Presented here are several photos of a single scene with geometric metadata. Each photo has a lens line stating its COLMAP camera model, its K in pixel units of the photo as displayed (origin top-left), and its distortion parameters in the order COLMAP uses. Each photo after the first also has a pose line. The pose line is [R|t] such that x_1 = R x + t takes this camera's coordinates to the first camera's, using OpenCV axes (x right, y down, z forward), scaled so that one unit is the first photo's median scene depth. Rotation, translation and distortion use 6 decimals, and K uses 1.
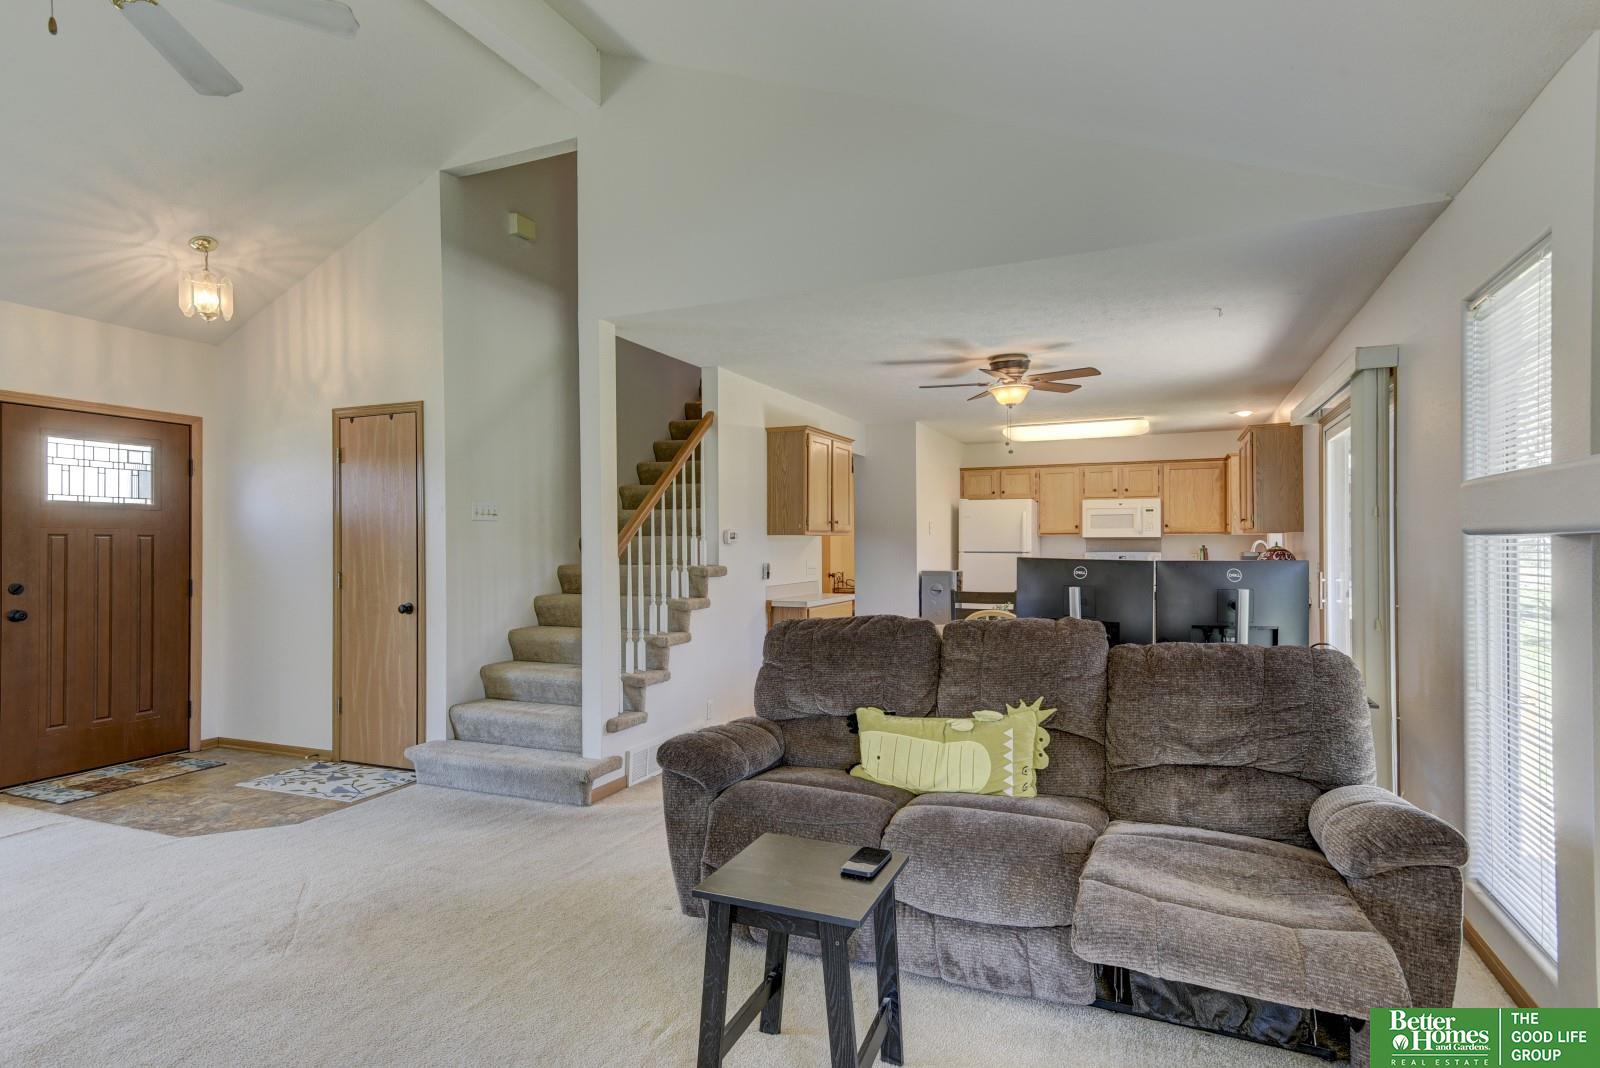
lens RADIAL K [[846.9, 0, 797.3], [0, 846.9, 547.9], [0, 0, 1]] dist [0.035161, -0.000407]
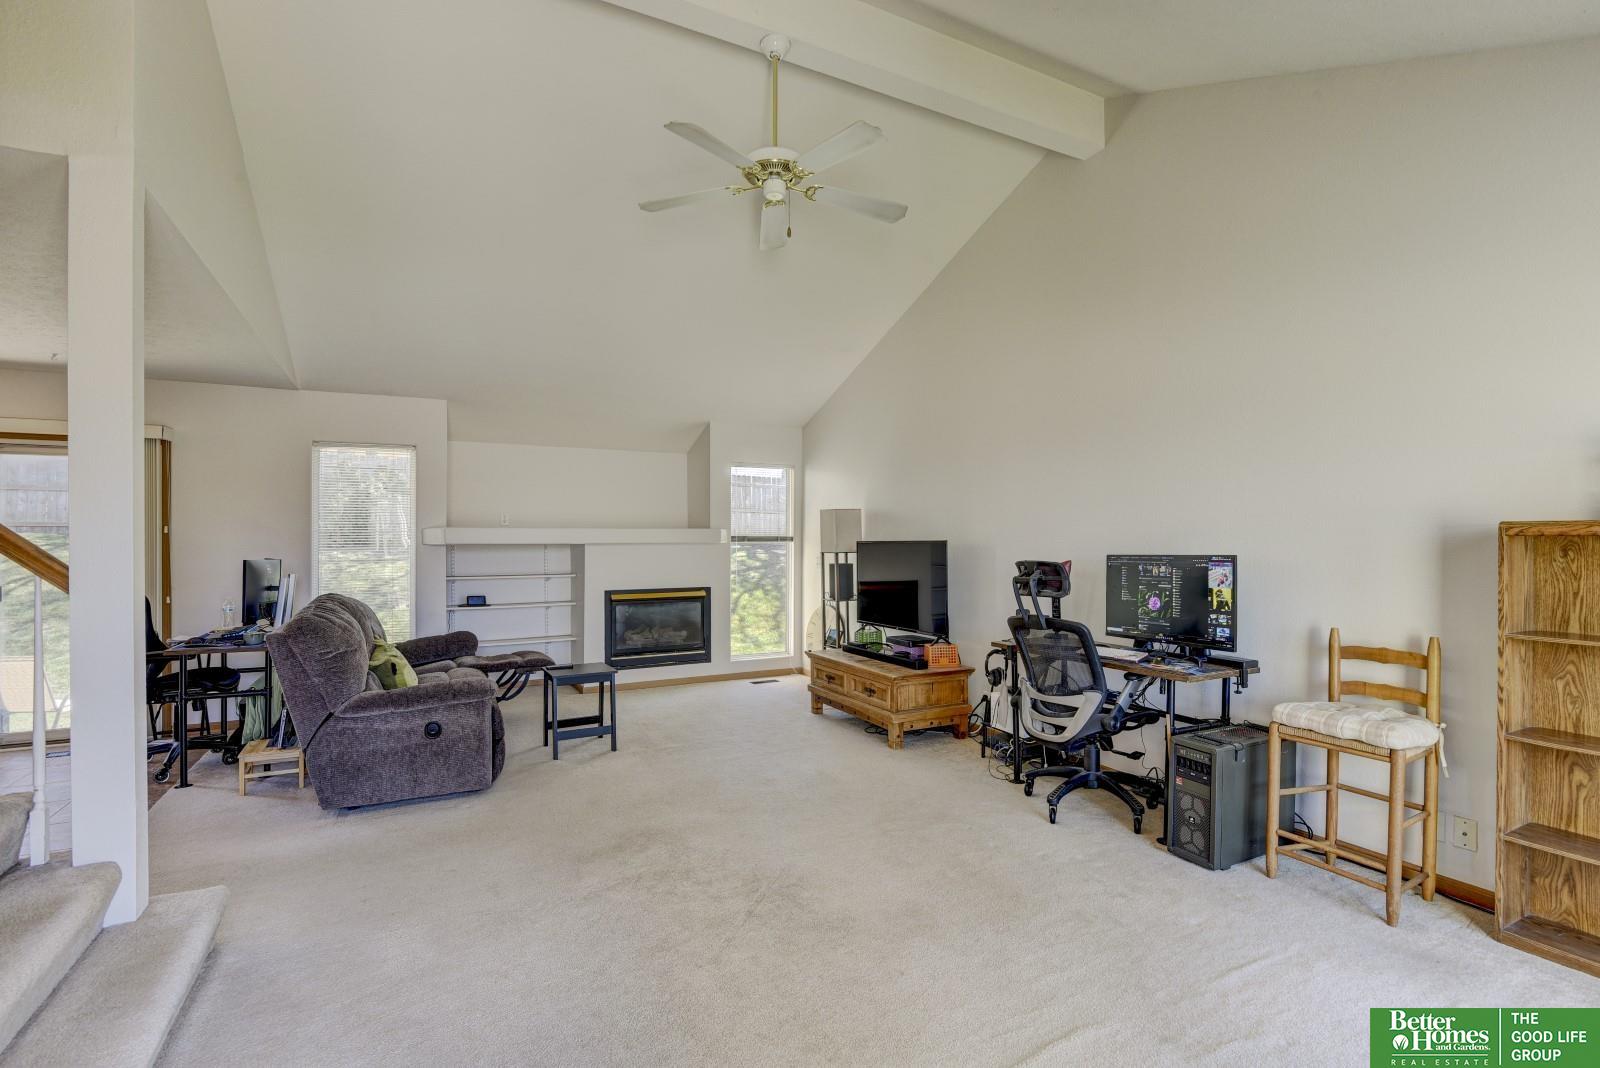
lens RADIAL K [[732.4, 0, 802.9], [0, 732.4, 543.1], [0, 0, 1]] dist [0.001228, 0.000002]
pose [[-0.774865, 0.004276, 0.632113, -0.774338], [0.010587, 0.999925, 0.006214, -0.009603], [-0.632039, 0.011507, -0.774851, 0.914817]]
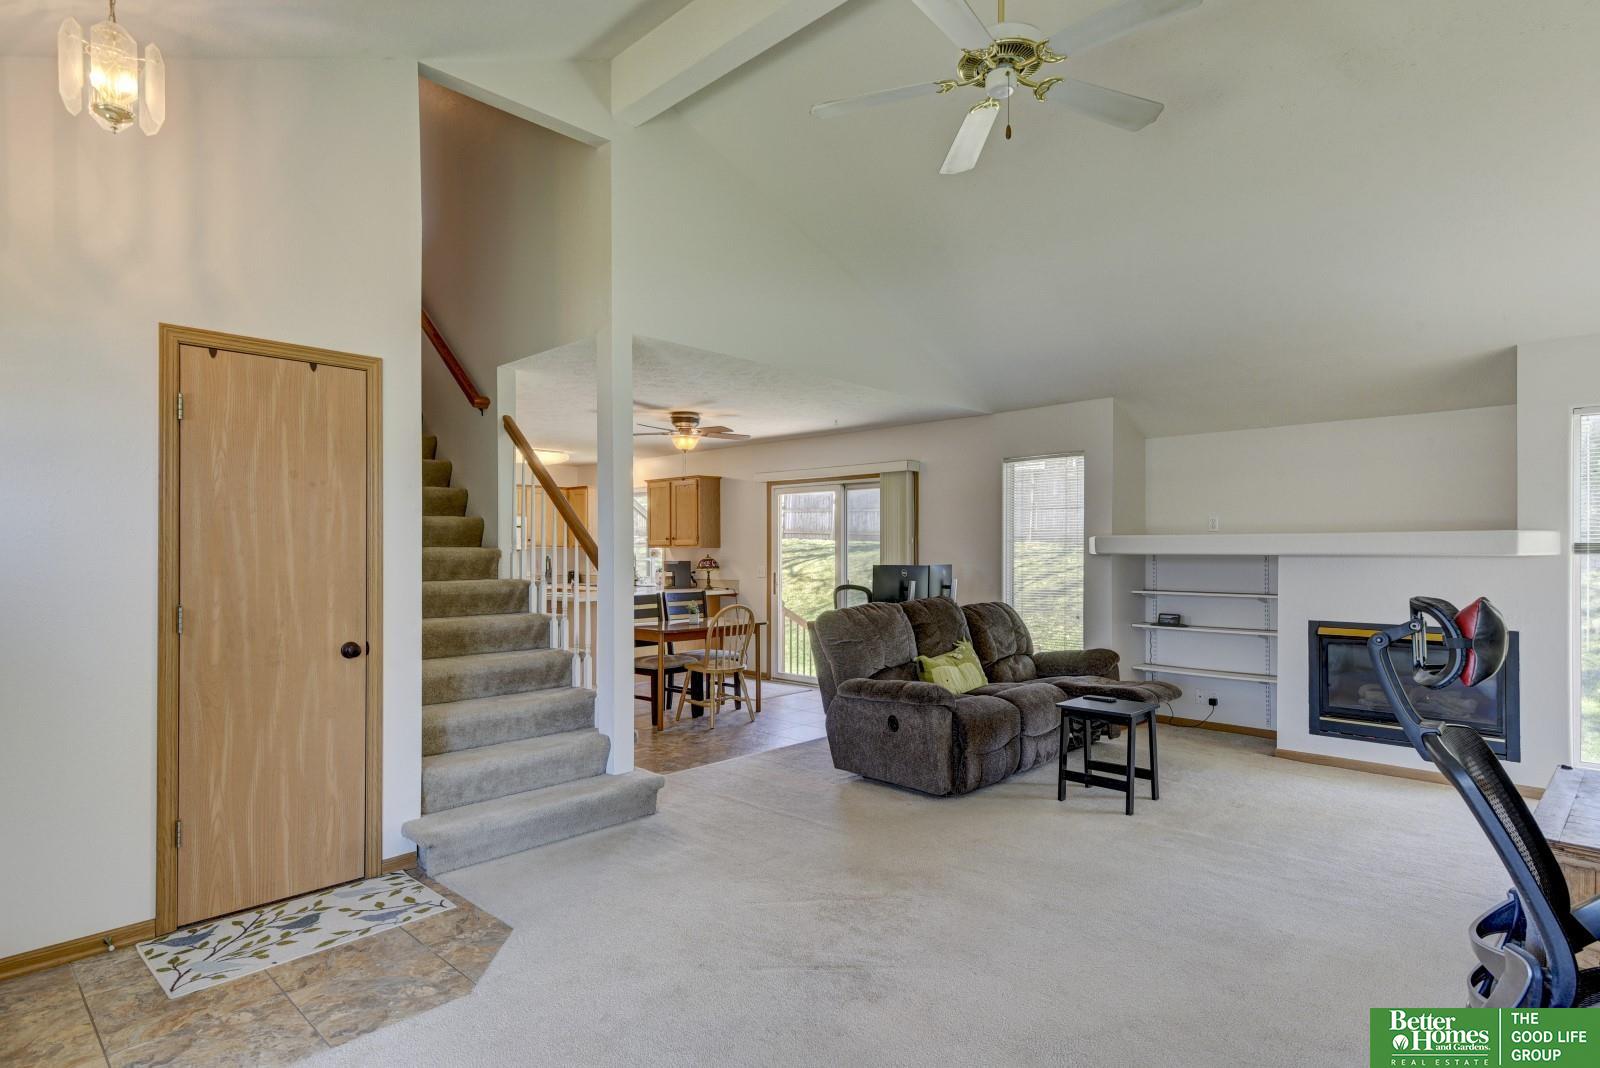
lens RADIAL K [[846.9, 0, 797.3], [0, 846.9, 547.9], [0, 0, 1]] dist [0.035161, -0.000407]
pose [[0.352535, 0.008345, 0.935761, -0.917491], [0.002290, 0.999950, -0.009781, -0.004230], [-0.935796, 0.005591, 0.352499, 0.383656]]
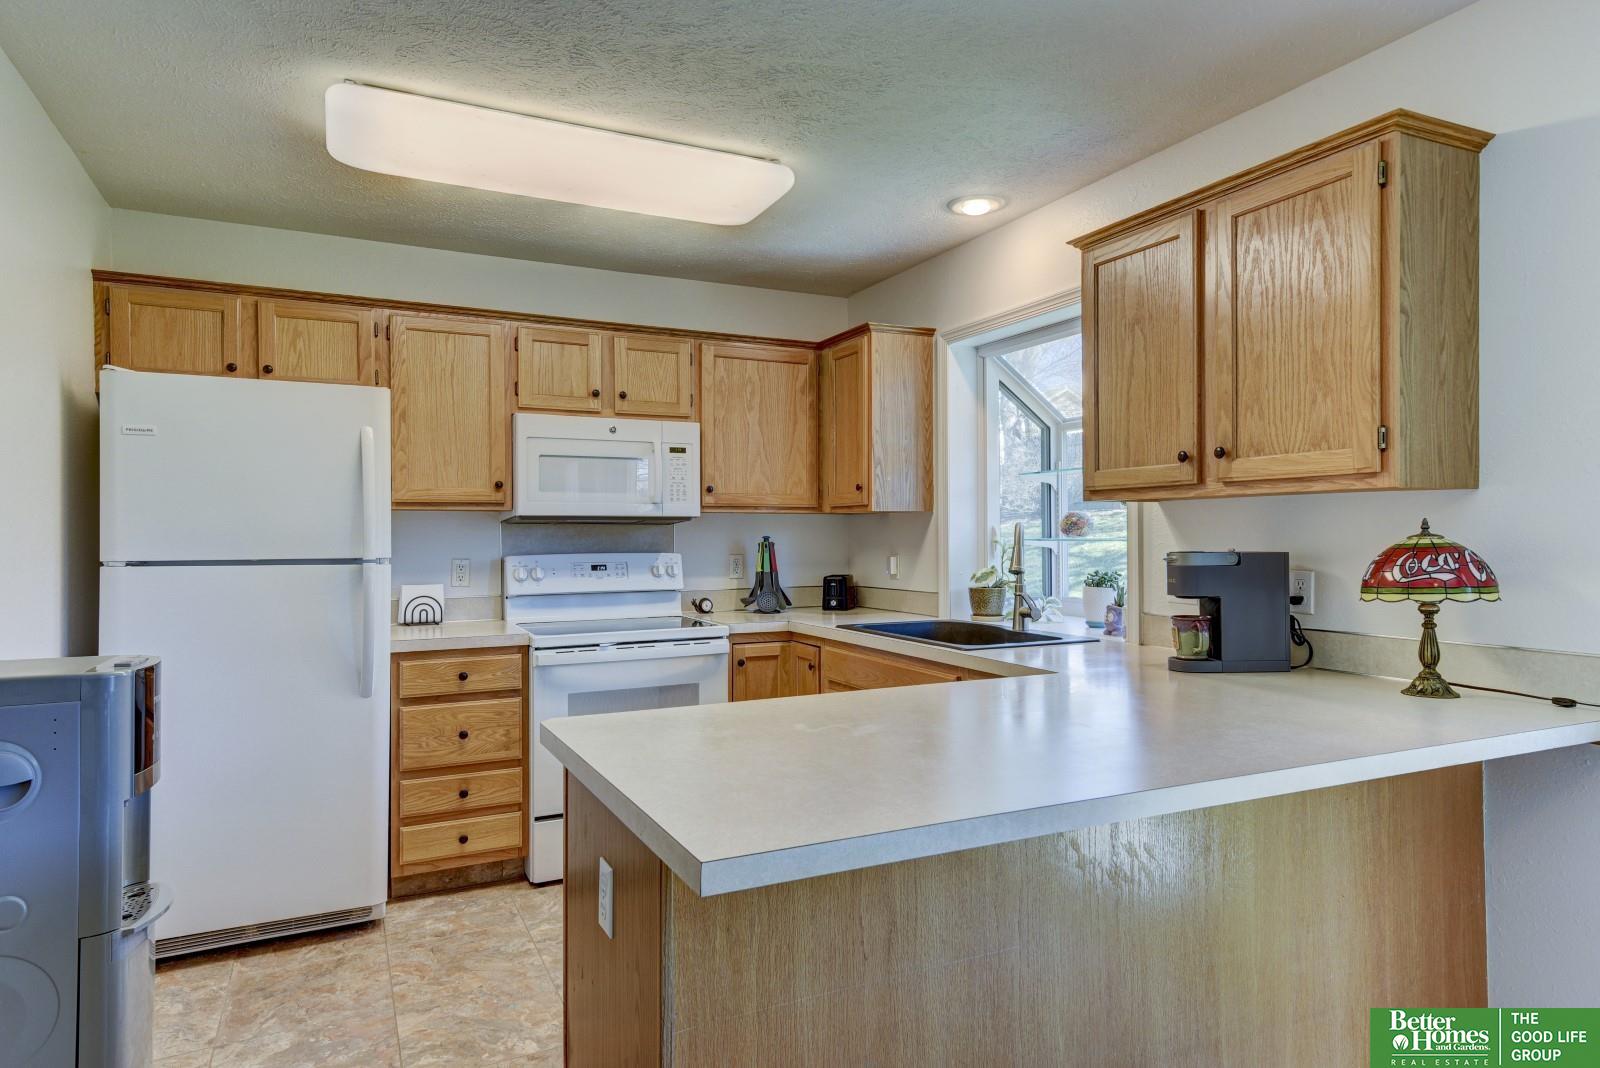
lens RADIAL K [[952.5, 0, 800.0], [0, 952.5, 534.0], [0, 0, 1]] dist [0.037810, -0.000892]
pose [[0.650677, 0.000872, 0.759354, 0.178584], [0.005336, 0.999969, -0.005720, -0.002033], [-0.759336, 0.007773, 0.650652, 1.109099]]
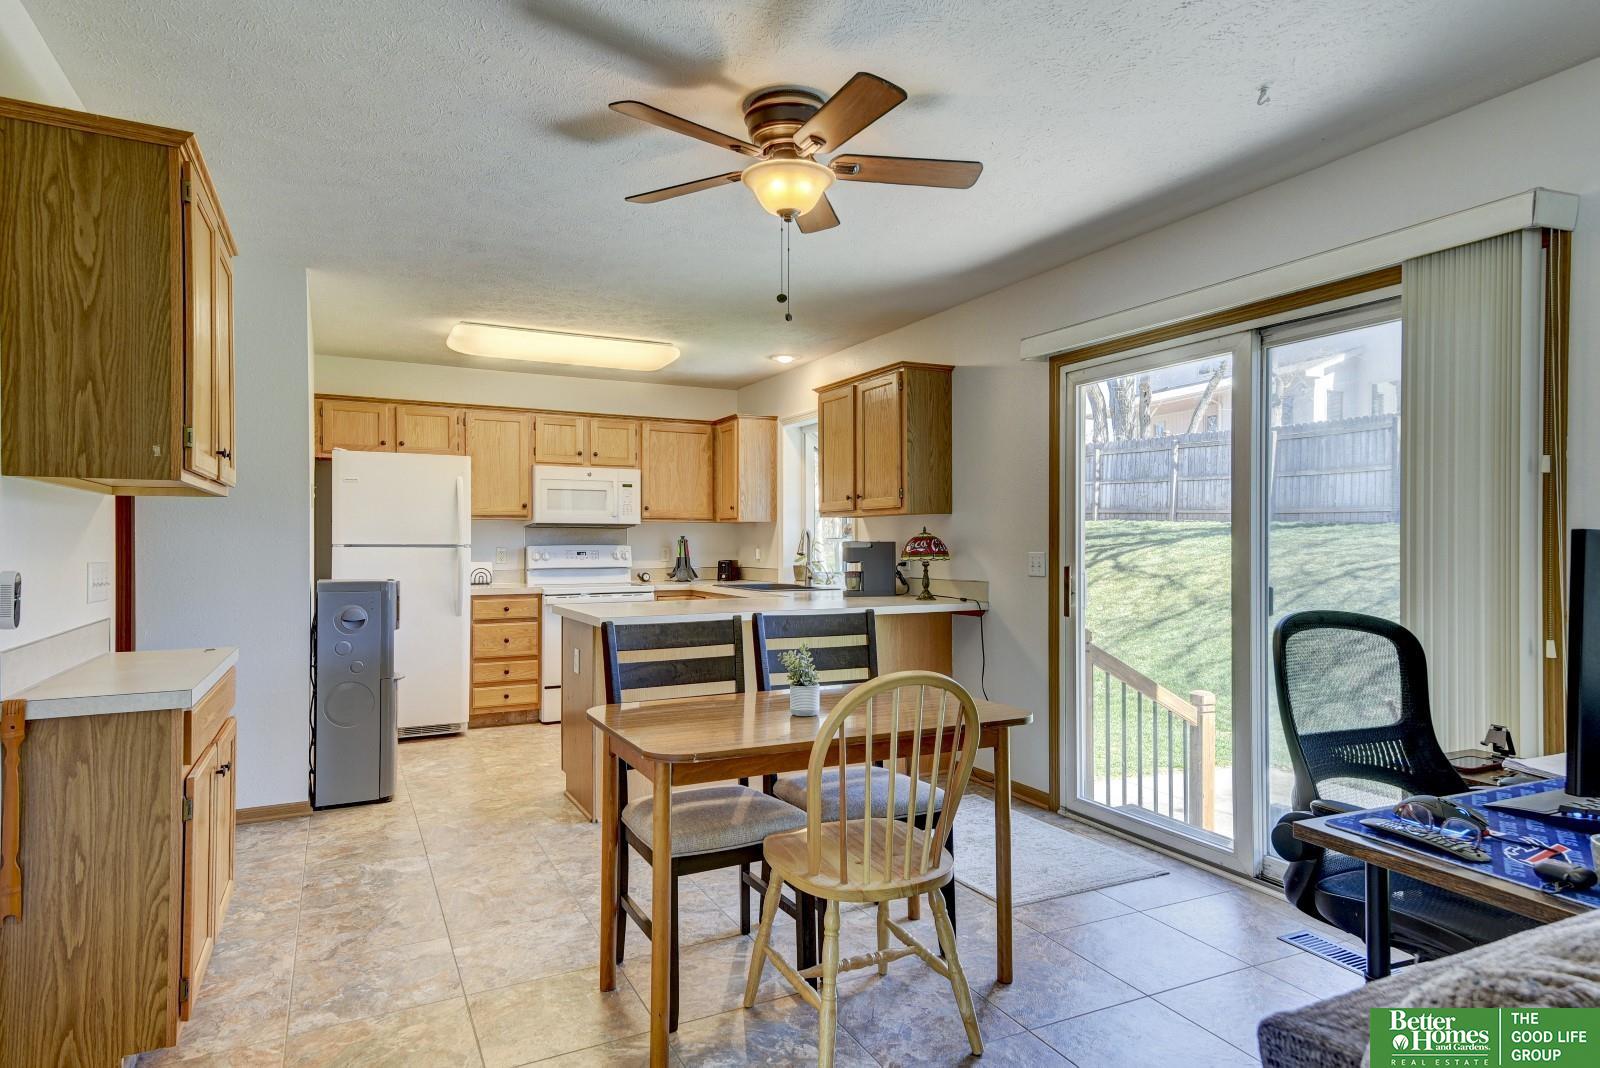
lens RADIAL K [[911.5, 0, 795.2], [0, 911.5, 543.5], [0, 0, 1]] dist [0.054239, 0.000271]
pose [[0.643217, 0.002904, 0.765679, -0.126409], [0.000507, 0.999991, -0.004219, 0.011658], [-0.765684, 0.003102, 0.643209, 0.685573]]
